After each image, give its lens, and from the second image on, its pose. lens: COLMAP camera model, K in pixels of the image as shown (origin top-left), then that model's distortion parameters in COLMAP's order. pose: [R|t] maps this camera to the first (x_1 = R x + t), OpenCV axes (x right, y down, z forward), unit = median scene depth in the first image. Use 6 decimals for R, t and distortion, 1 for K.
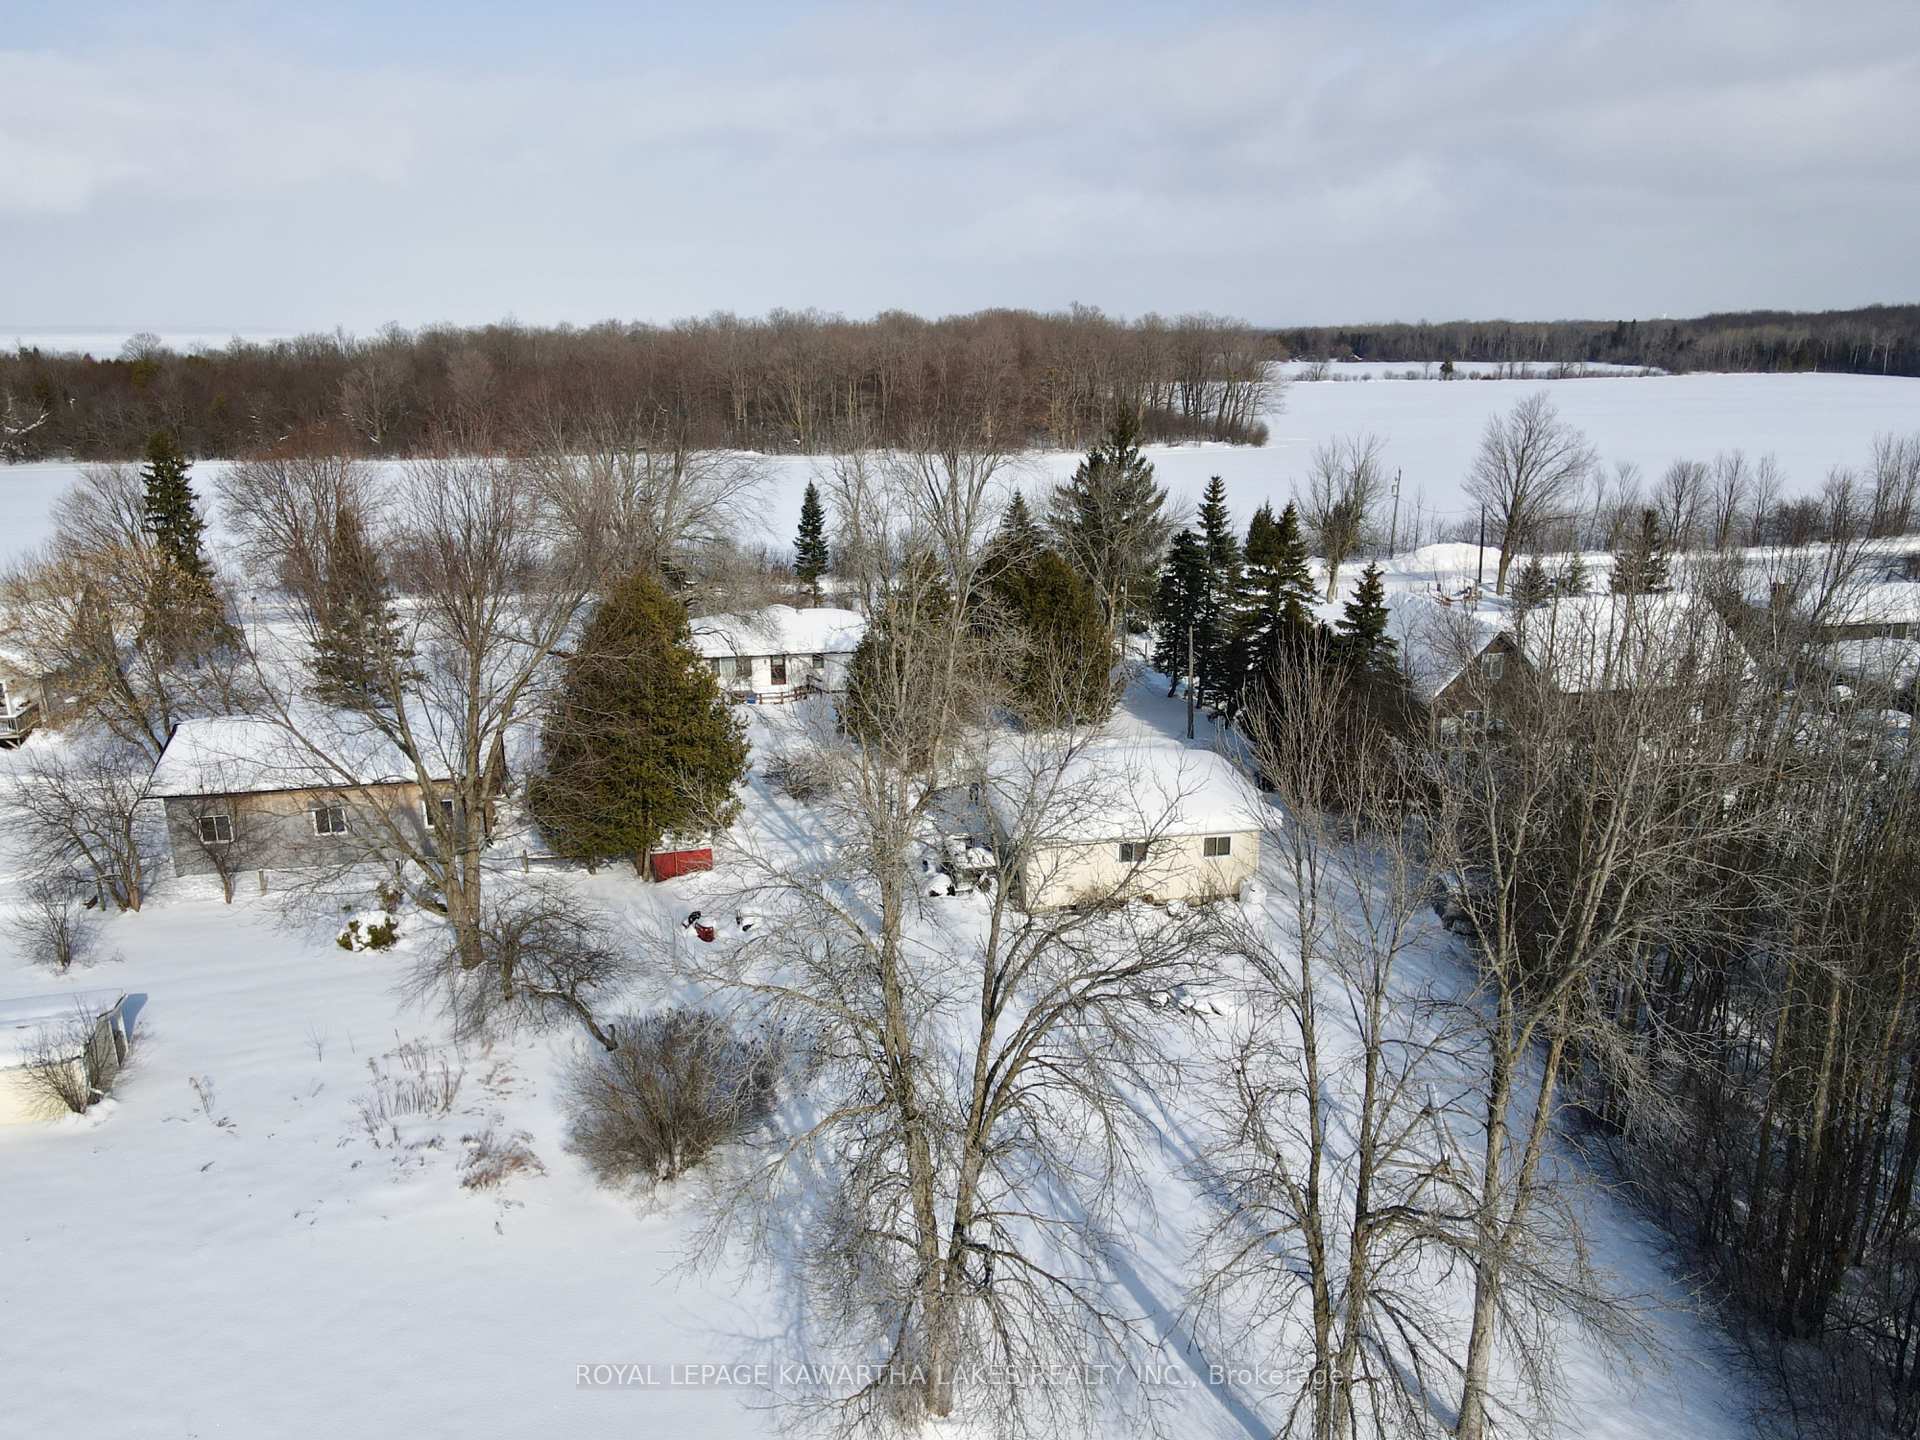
lens RADIAL K [[1407.1, 0, 968.5], [0, 1407.1, 714.4], [0, 0, 1]] dist [0.016461, 0.001223]
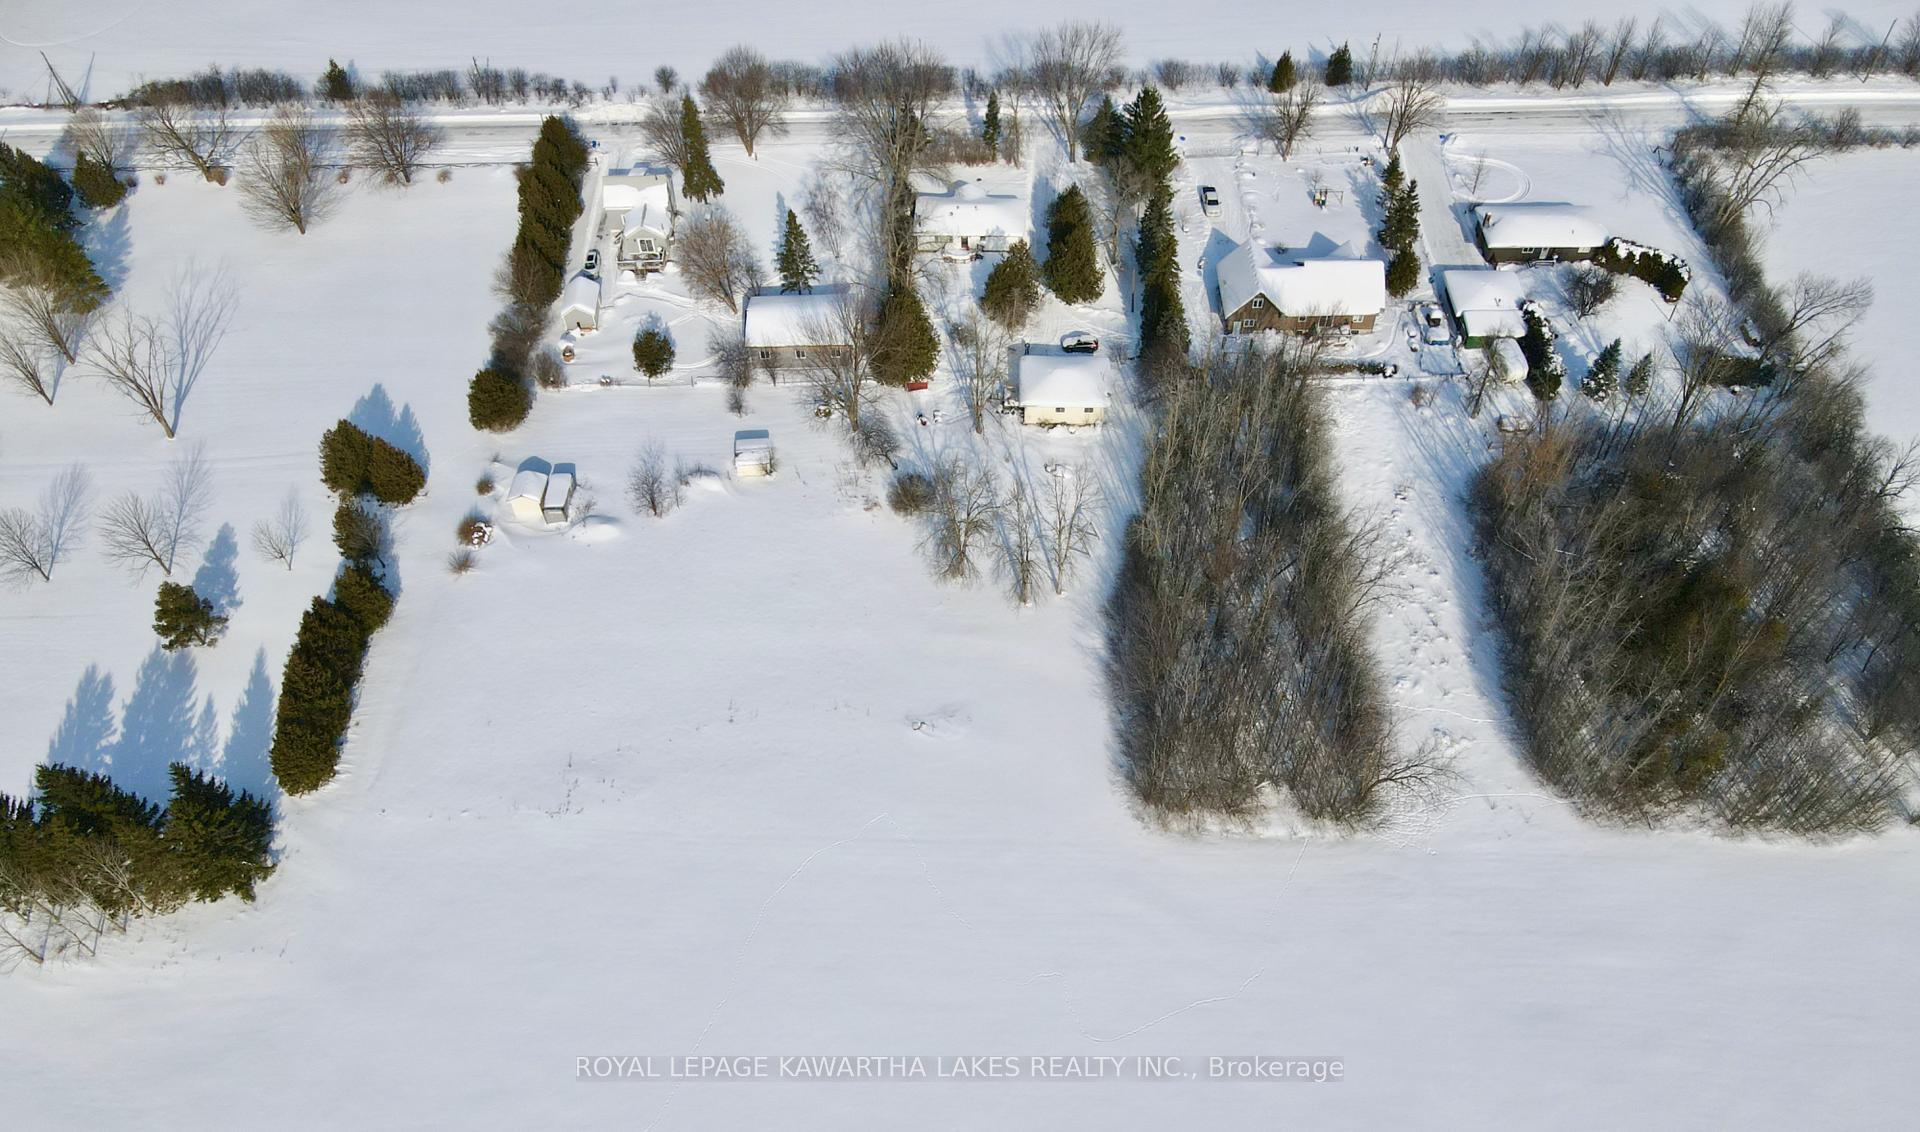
lens RADIAL K [[1409.9, 0, 975.0], [0, 1409.9, 737.7], [0, 0, 1]] dist [0.020065, -0.003200]
pose [[0.982124, 0.144559, -0.120560, 0.413139], [-0.040866, 0.788952, 0.613095, -1.231049], [0.183744, -0.597208, 0.780756, -1.886563]]
